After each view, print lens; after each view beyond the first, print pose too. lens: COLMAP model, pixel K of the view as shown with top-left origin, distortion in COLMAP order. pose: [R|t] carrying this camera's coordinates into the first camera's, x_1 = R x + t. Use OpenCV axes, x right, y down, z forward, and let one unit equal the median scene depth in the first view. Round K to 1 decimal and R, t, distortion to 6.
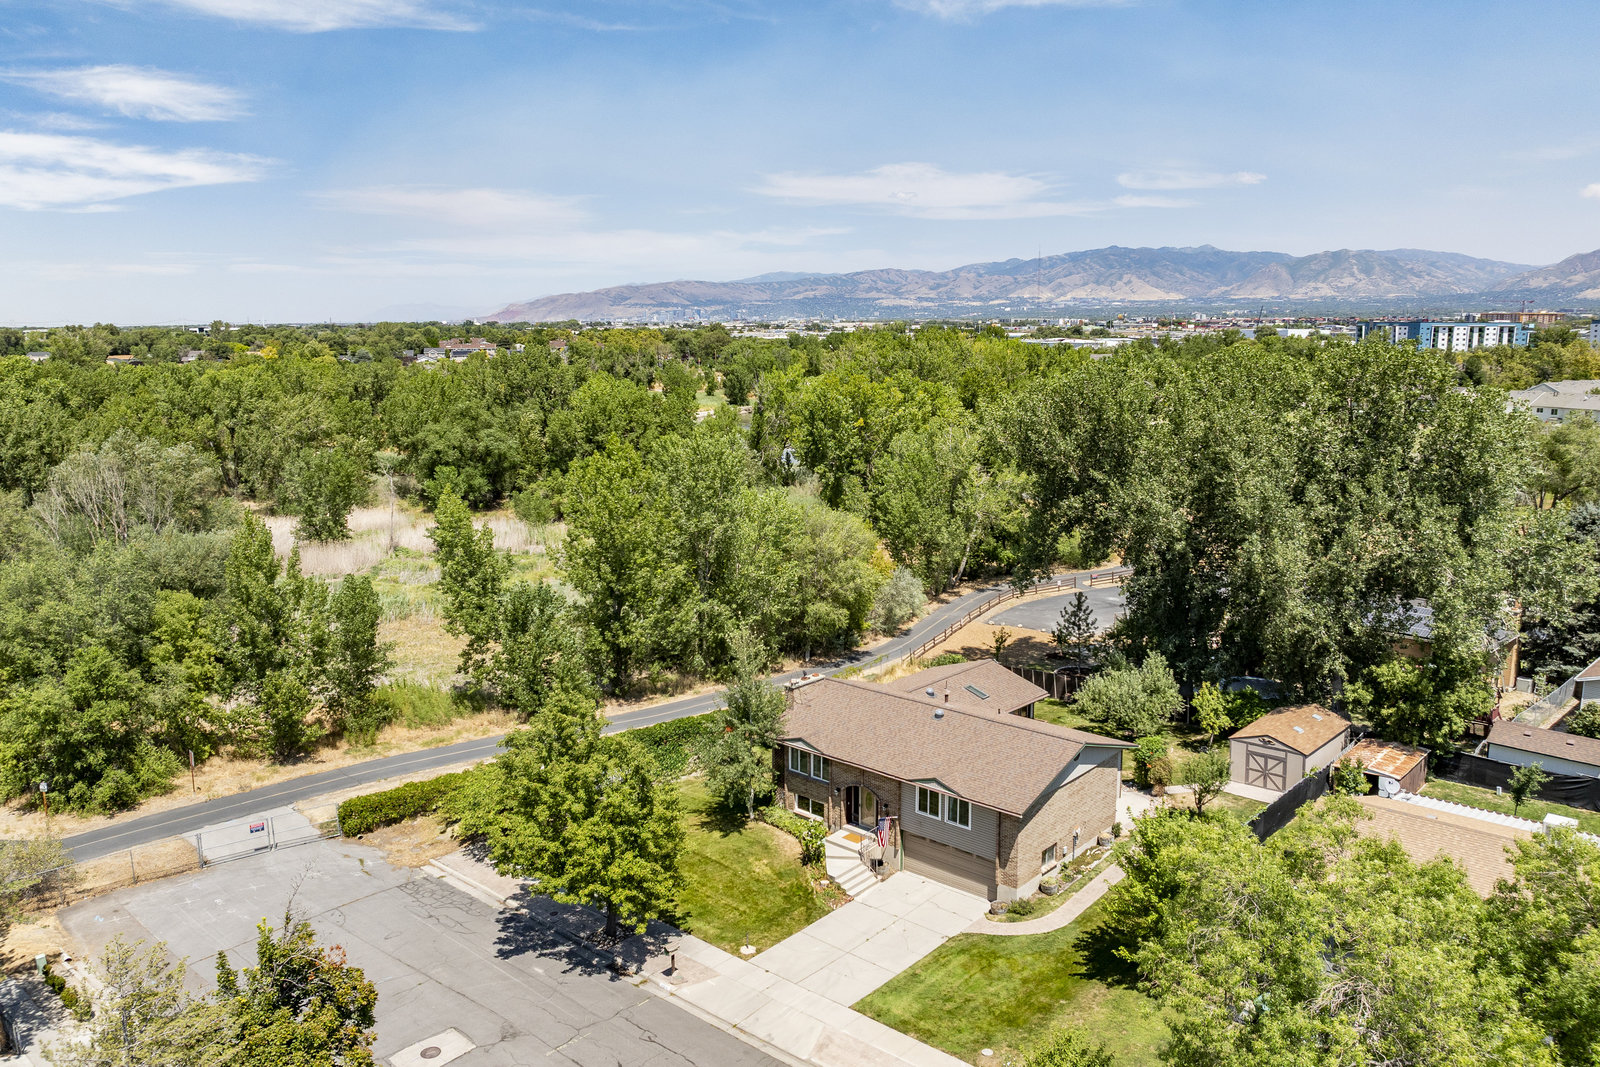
lens RADIAL K [[1133.1, 0, 800.0], [0, 1133.1, 533.5], [0, 0, 1]] dist [-0.040308, 0.001110]
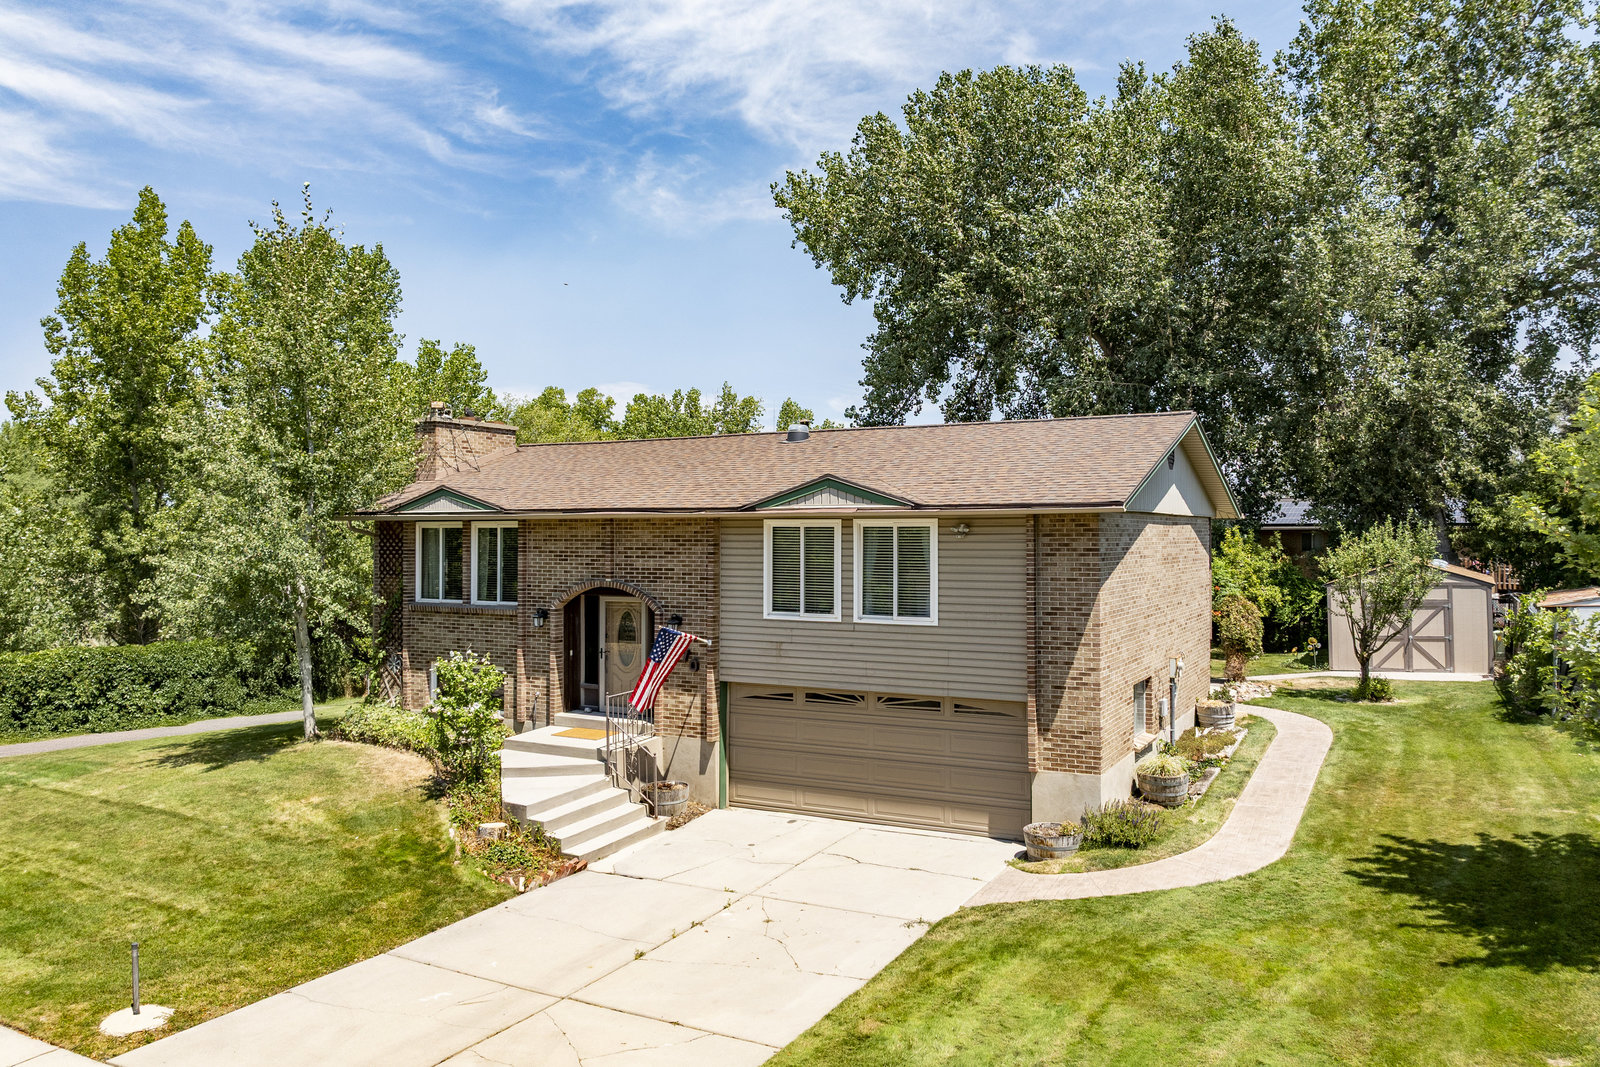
lens RADIAL K [[1133.1, 0, 800.0], [0, 1133.1, 533.5], [0, 0, 1]] dist [-0.040308, 0.001110]
pose [[0.971900, 0.012615, 0.235054, 0.029392], [0.028903, 0.984612, -0.172350, 0.275749], [-0.233611, 0.174301, 0.956580, 0.640761]]
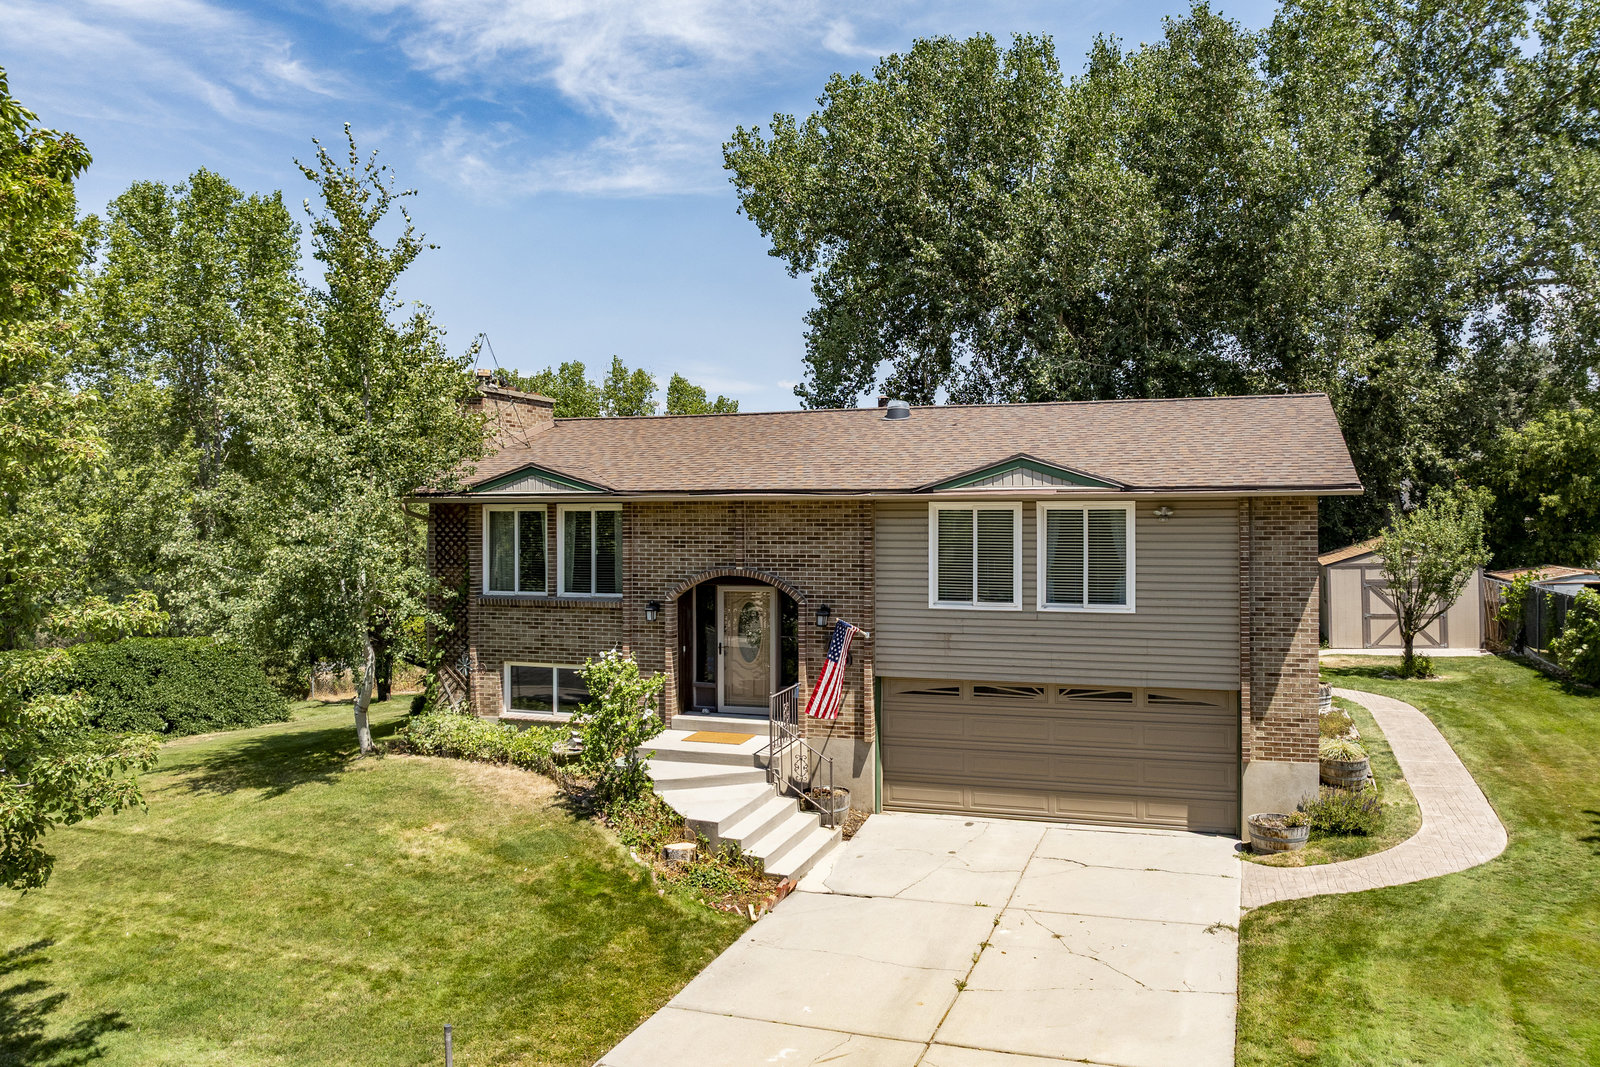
lens RADIAL K [[1148.7, 0, 824.8], [0, 1148.7, 537.8], [0, 0, 1]] dist [-0.042844, 0.004377]
pose [[0.917557, 0.003295, 0.397591, -0.056980], [0.059476, 0.987578, -0.145441, 0.267285], [-0.393131, 0.157098, 0.905963, 0.691556]]
